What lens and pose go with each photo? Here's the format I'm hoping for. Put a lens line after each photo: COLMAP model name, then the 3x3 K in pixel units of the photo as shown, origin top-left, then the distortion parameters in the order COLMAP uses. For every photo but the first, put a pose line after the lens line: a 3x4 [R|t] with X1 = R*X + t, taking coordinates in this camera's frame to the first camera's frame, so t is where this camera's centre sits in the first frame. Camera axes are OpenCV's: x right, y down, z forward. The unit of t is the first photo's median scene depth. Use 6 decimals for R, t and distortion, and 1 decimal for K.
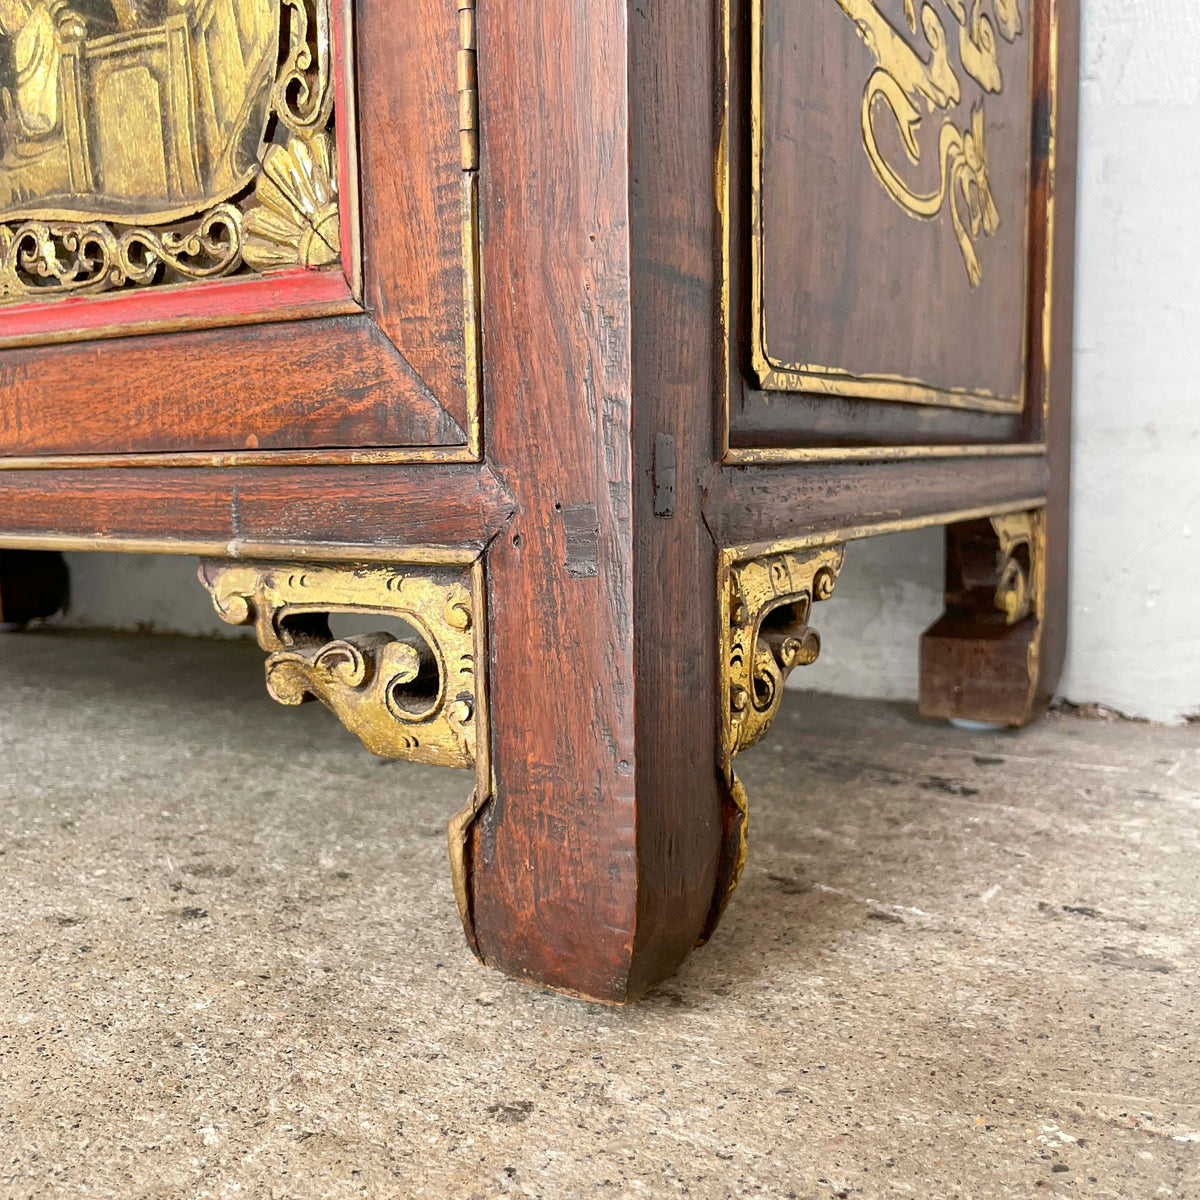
lens RADIAL K [[1197.1, 0, 600.0], [0, 1197.1, 600.0], [0, 0, 1]] dist [0.111364, -0.196147]
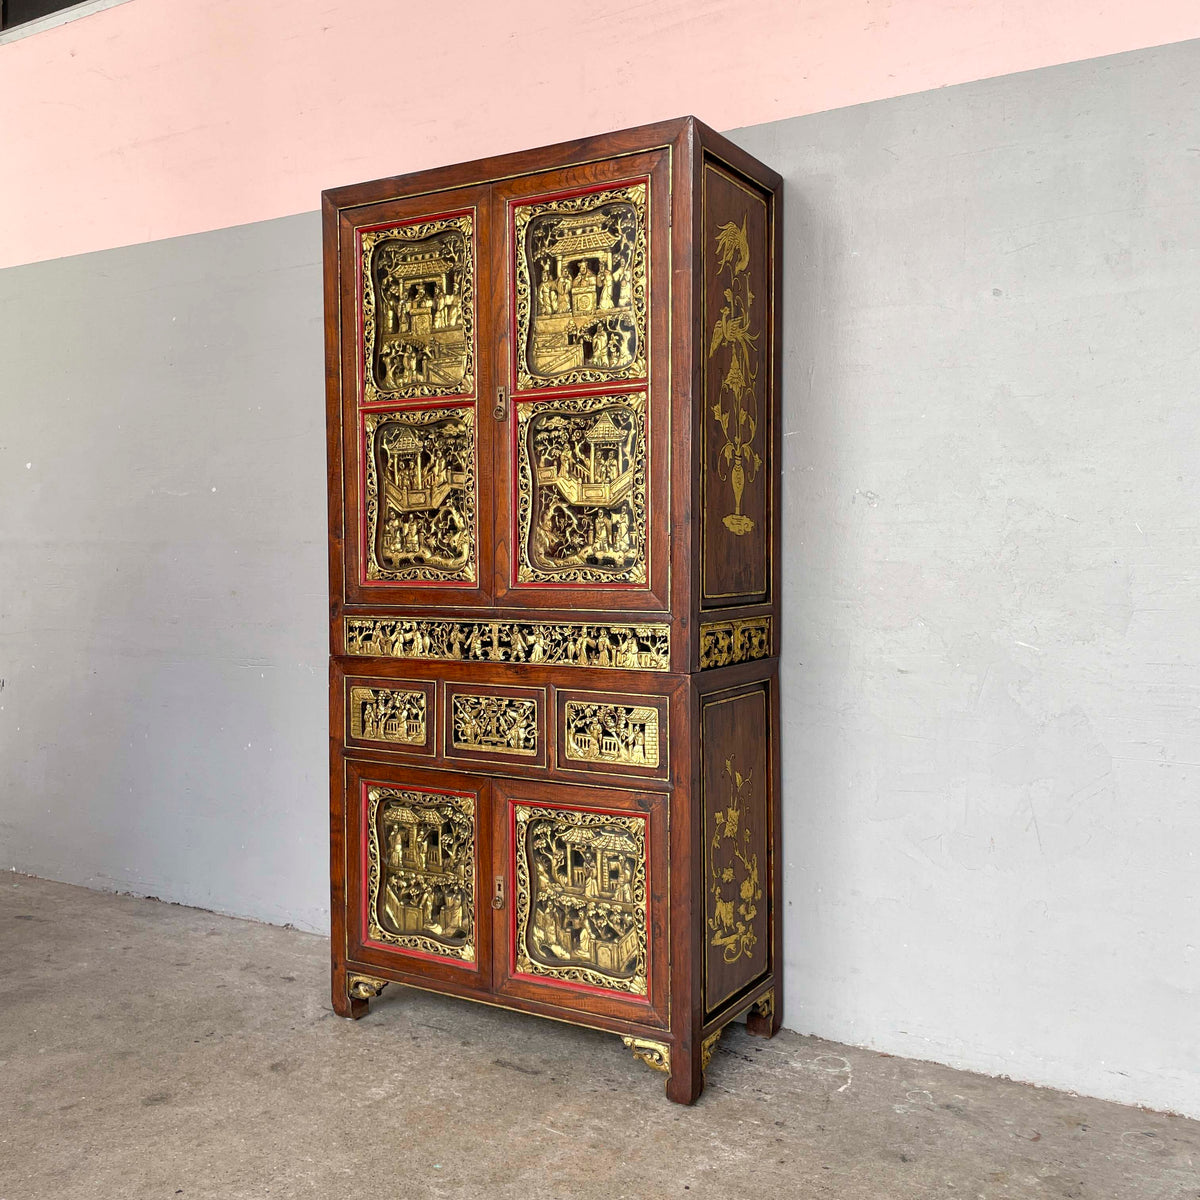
lens RADIAL K [[1197.1, 0, 600.0], [0, 1197.1, 600.0], [0, 0, 1]] dist [0.111364, -0.196147]
pose [[0.999782, 0.008042, 0.019281, -0.602739], [-0.006911, 0.998291, -0.058021, -2.030224], [-0.019715, 0.057875, 0.998129, -5.750688]]
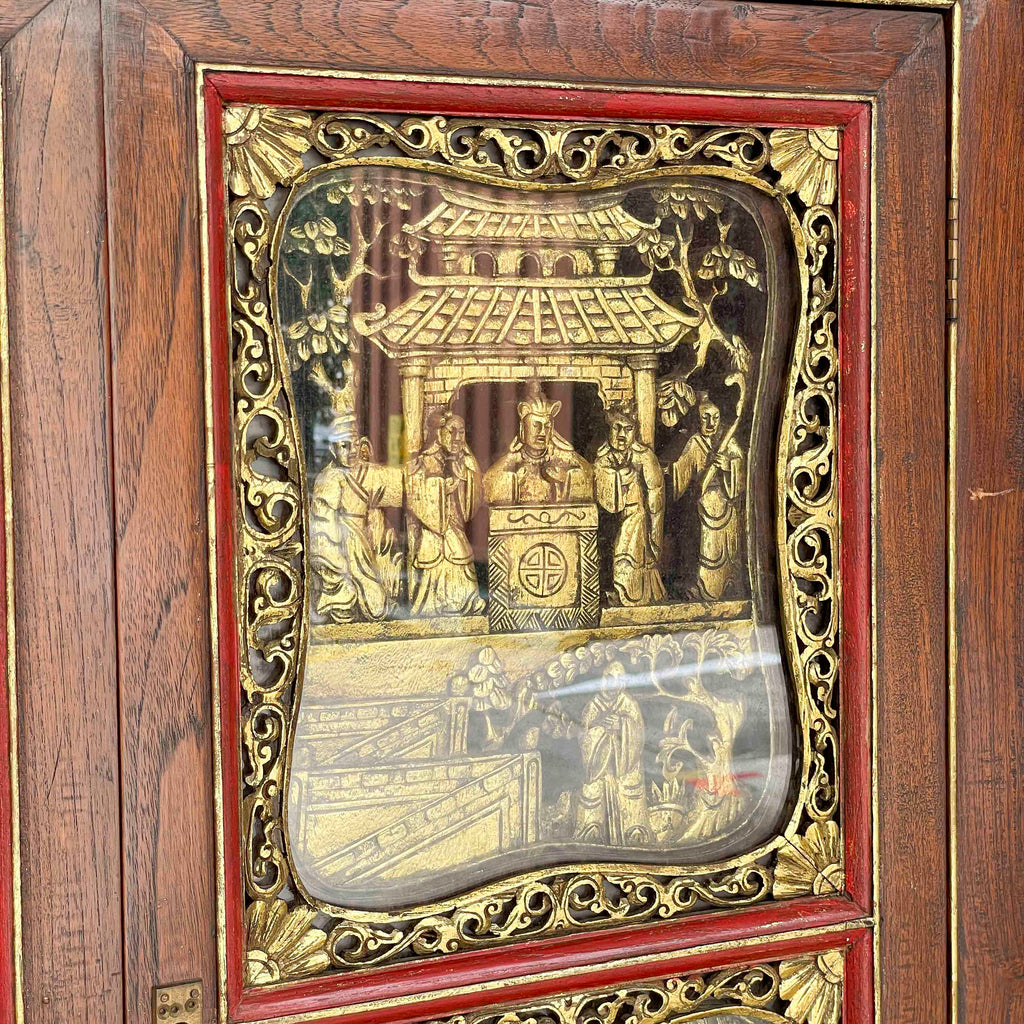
lens RADIAL K [[2046.9, 0, 492.6], [0, 2046.9, 496.4], [0, 0, 1]] dist [0.054133, 0.235944]
pose [[0.548748, -0.053744, 0.834258, -2.770958], [0.086172, 0.996252, 0.007499, -4.189555], [-0.831535, 0.067775, 0.551323, -0.547504]]
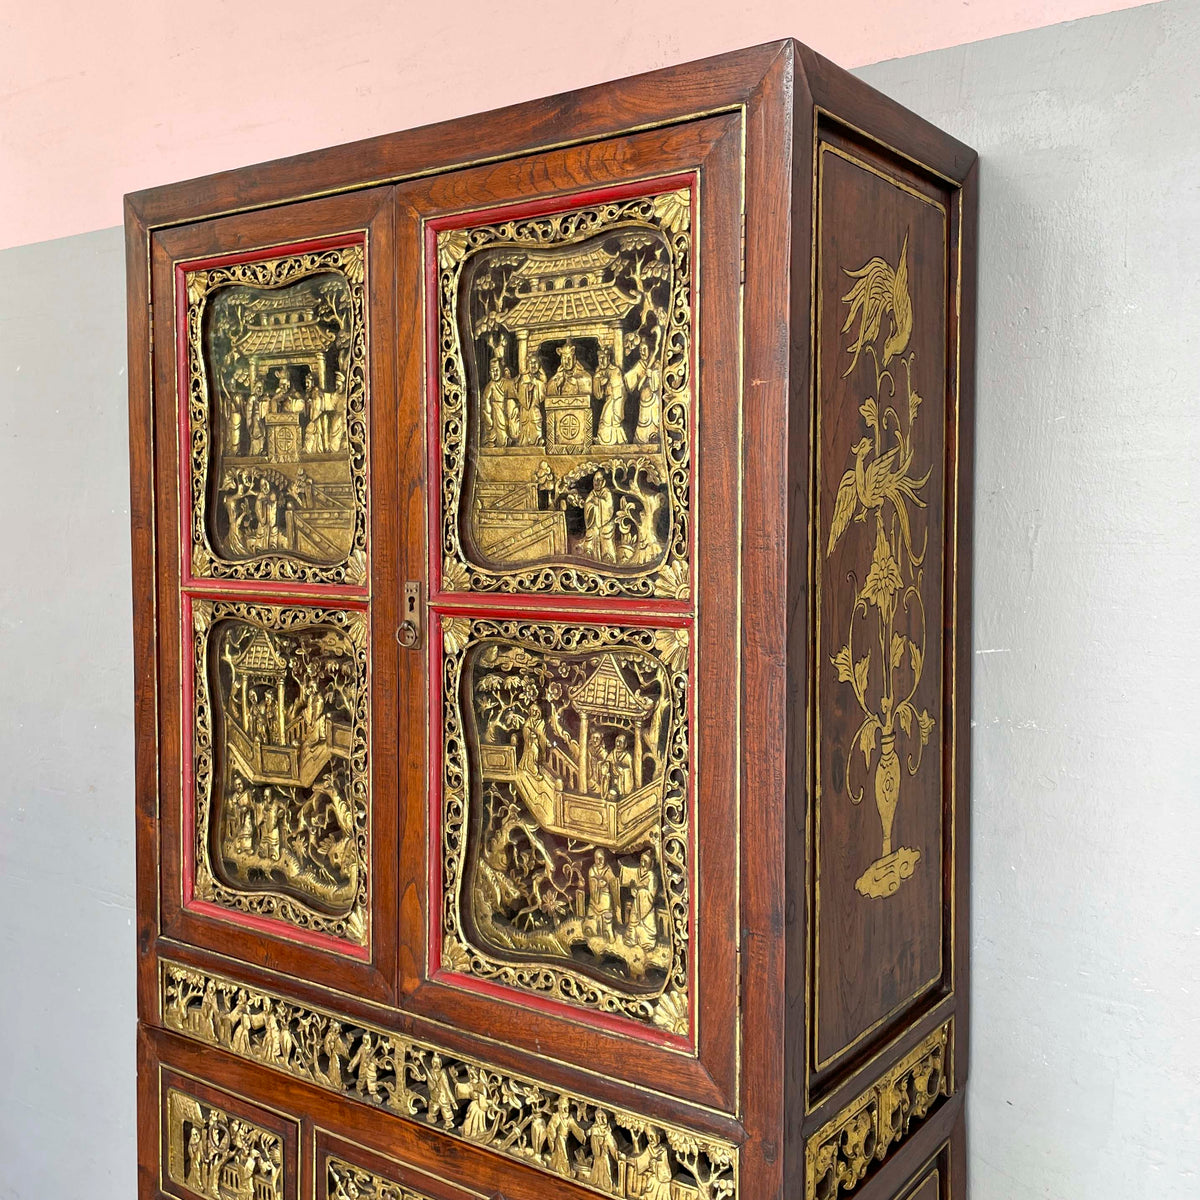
lens RADIAL K [[1269.6, 0, 587.6], [0, 1269.6, 569.3], [0, 0, 1]] dist [0.131551, -0.275057]
pose [[0.996981, 0.015195, -0.076149, -0.253537], [-0.018958, 0.998621, -0.048950, -3.513972], [0.075300, 0.050246, 0.995894, -2.591435]]
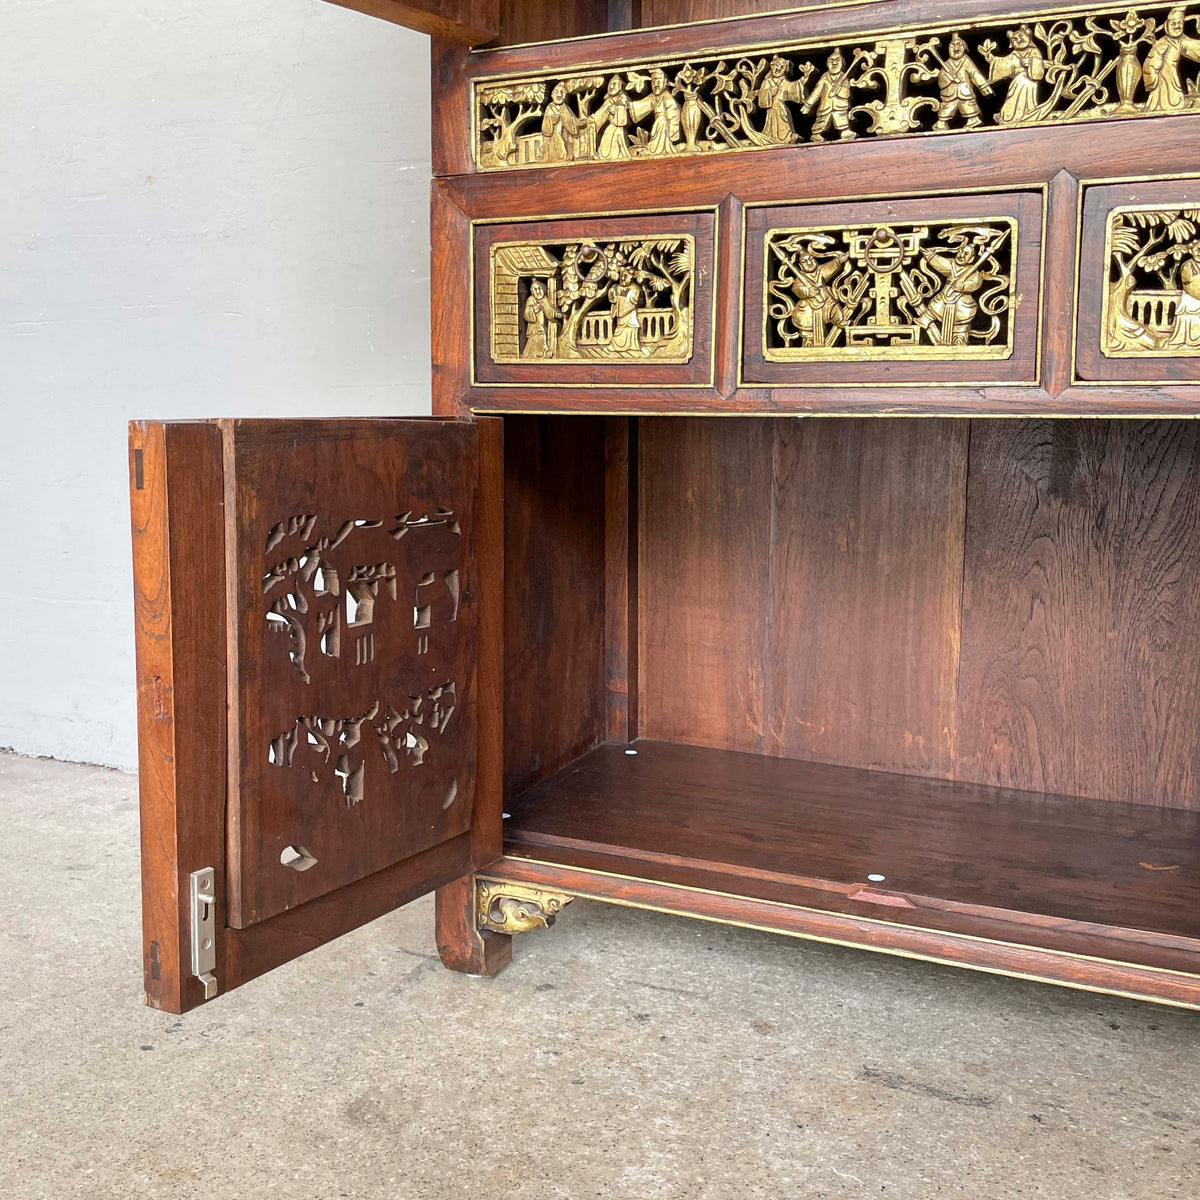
lens RADIAL K [[1261.2, 0, 608.6], [0, 1261.2, 529.5], [0, 0, 1]] dist [0.078890, -0.117484]
pose [[0.990764, 0.005193, 0.135496, -2.154072], [-0.005059, 0.999986, -0.001331, -1.126188], [-0.135501, 0.000634, 0.990777, -1.655170]]
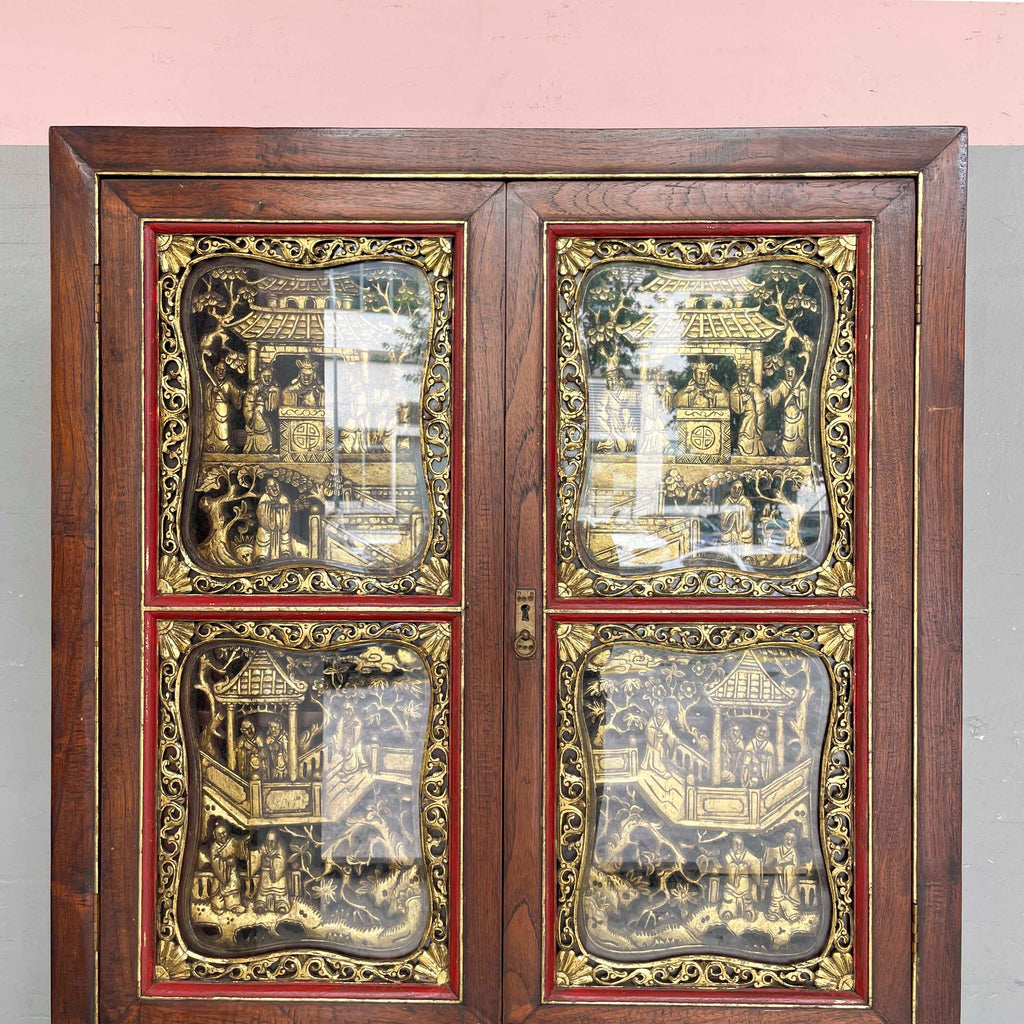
lens RADIAL K [[1021.5, 0, 512.0], [0, 1021.5, 512.0], [0, 0, 1]] dist [0.111364, -0.196147]
pose [[0.861744, 0.009801, 0.507249, -2.551913], [0.034112, 0.996432, -0.077204, -3.646660], [-0.506196, 0.083833, 0.858334, -1.411311]]
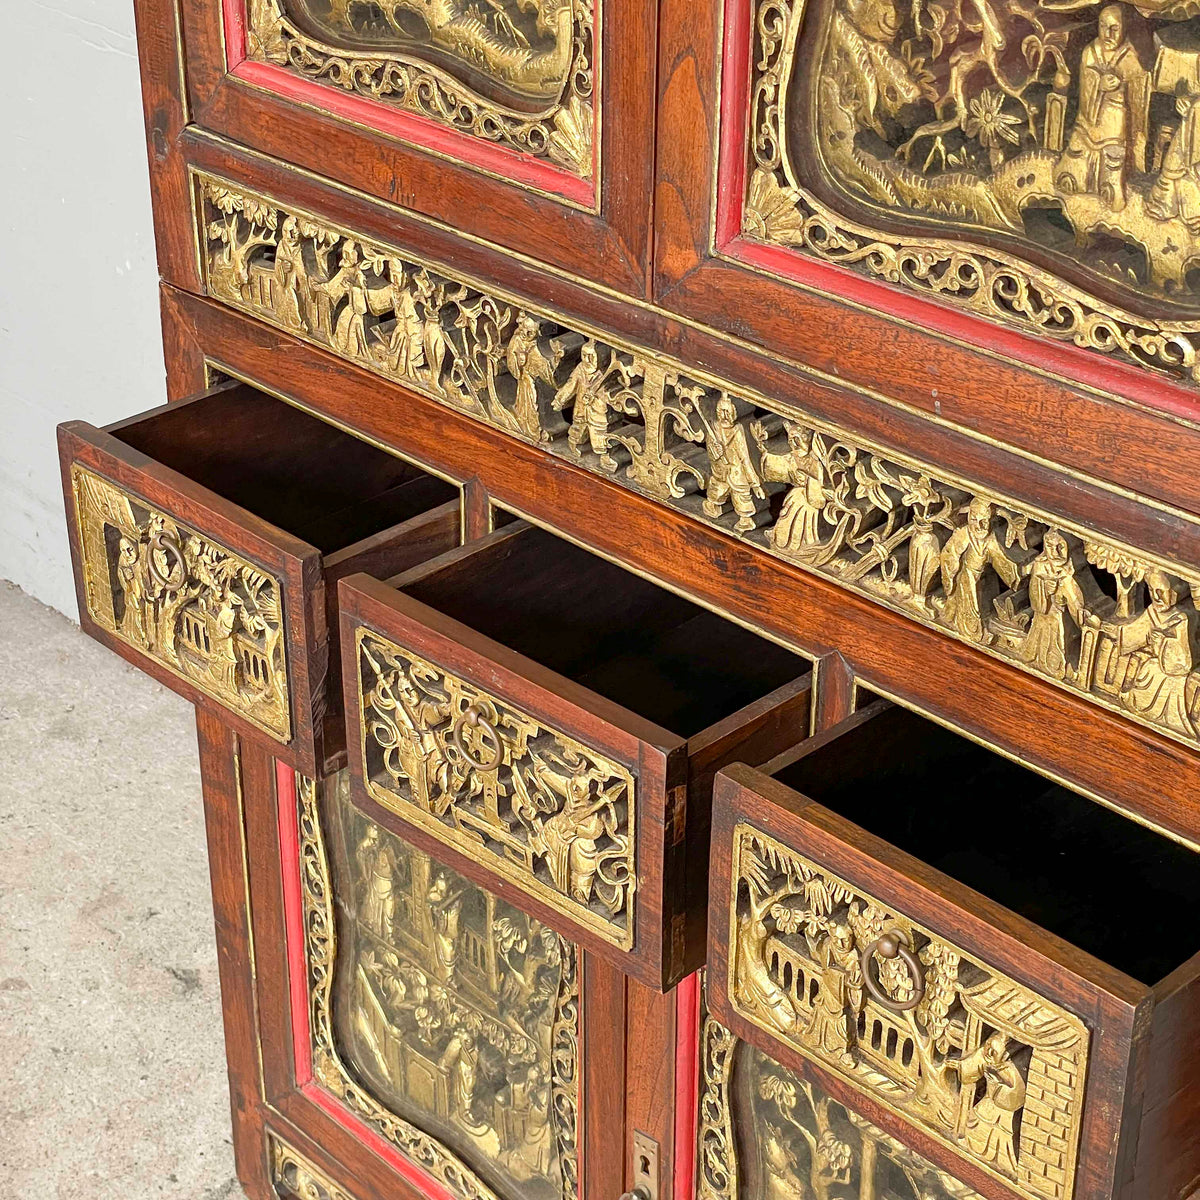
lens RADIAL K [[2398.7, 0, 577.2], [0, 2398.7, 581.8], [0, 0, 1]] dist [0.054133, 0.235944]
pose [[0.969010, 0.132763, -0.208311, -0.400115], [-0.037848, 0.913132, 0.405904, -3.447487], [0.244104, -0.385441, 0.889859, -2.103008]]
